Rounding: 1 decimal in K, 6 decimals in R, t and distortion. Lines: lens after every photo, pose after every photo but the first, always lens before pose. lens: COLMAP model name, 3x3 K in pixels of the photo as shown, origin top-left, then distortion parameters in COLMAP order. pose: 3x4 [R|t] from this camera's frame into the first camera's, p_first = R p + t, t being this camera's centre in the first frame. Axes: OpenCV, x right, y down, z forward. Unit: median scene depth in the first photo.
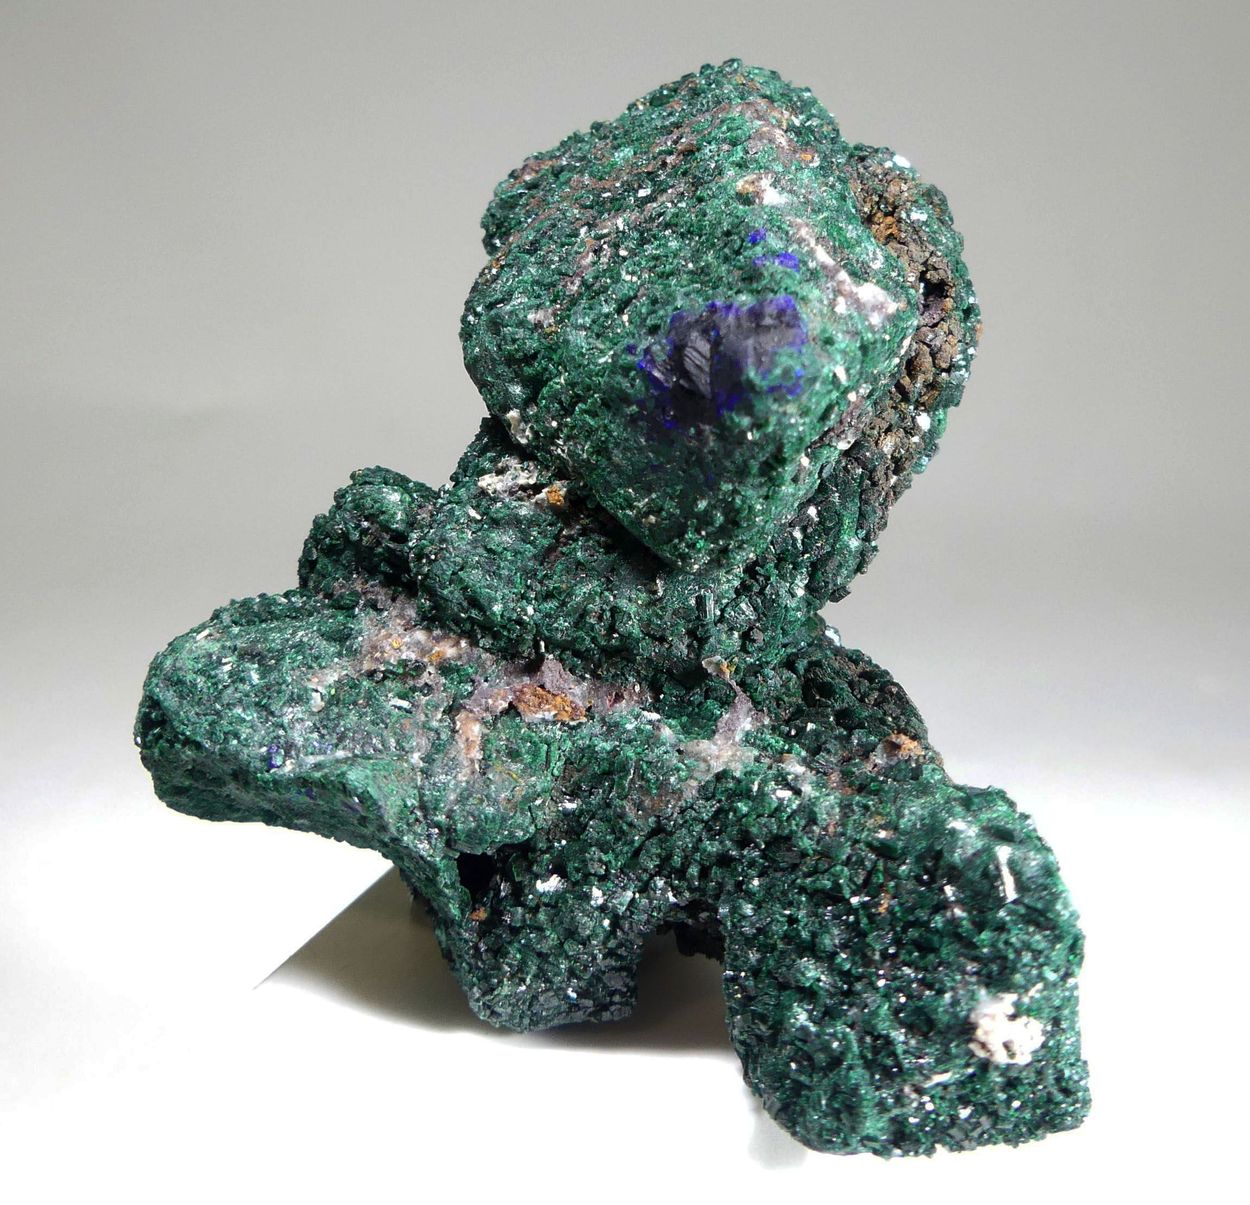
lens RADIAL K [[1489.8, 0, 736.4], [0, 1489.8, 555.5], [0, 0, 1]] dist [-0.022780, 0.006544]
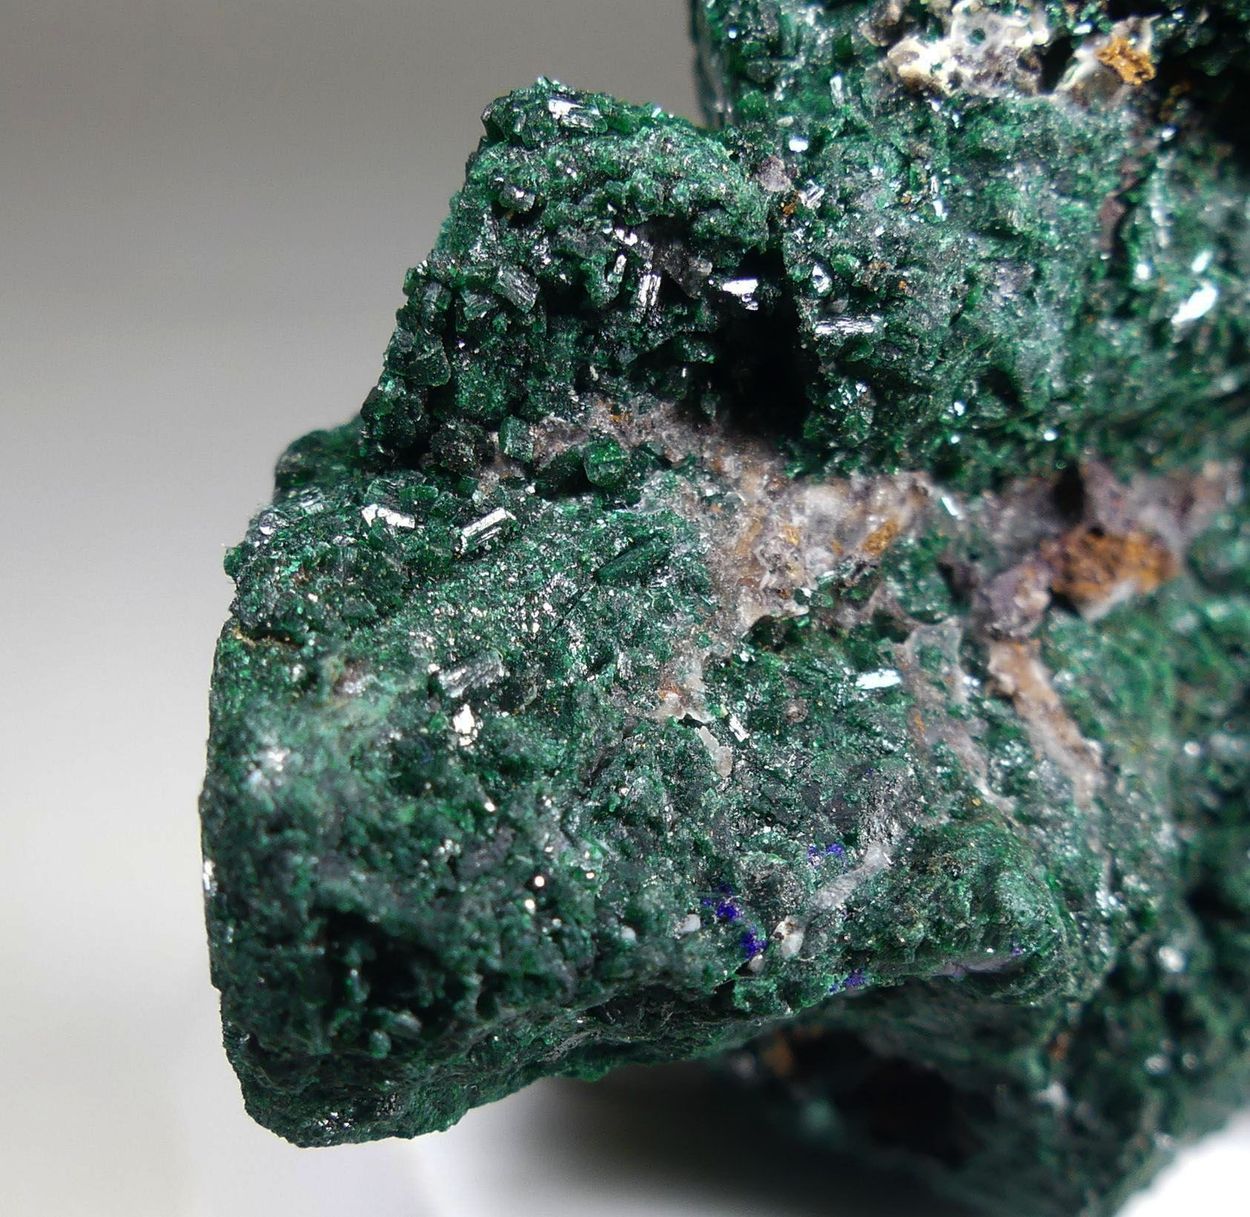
lens RADIAL K [[2034.5, 0, 627.4], [0, 2034.5, 758.0], [0, 0, 1]] dist [-0.029470, -0.049111]
pose [[0.822507, -0.351797, 0.446903, -0.531808], [0.178295, 0.905633, 0.384759, -0.102182], [-0.540087, -0.236786, 0.807613, 0.595666]]
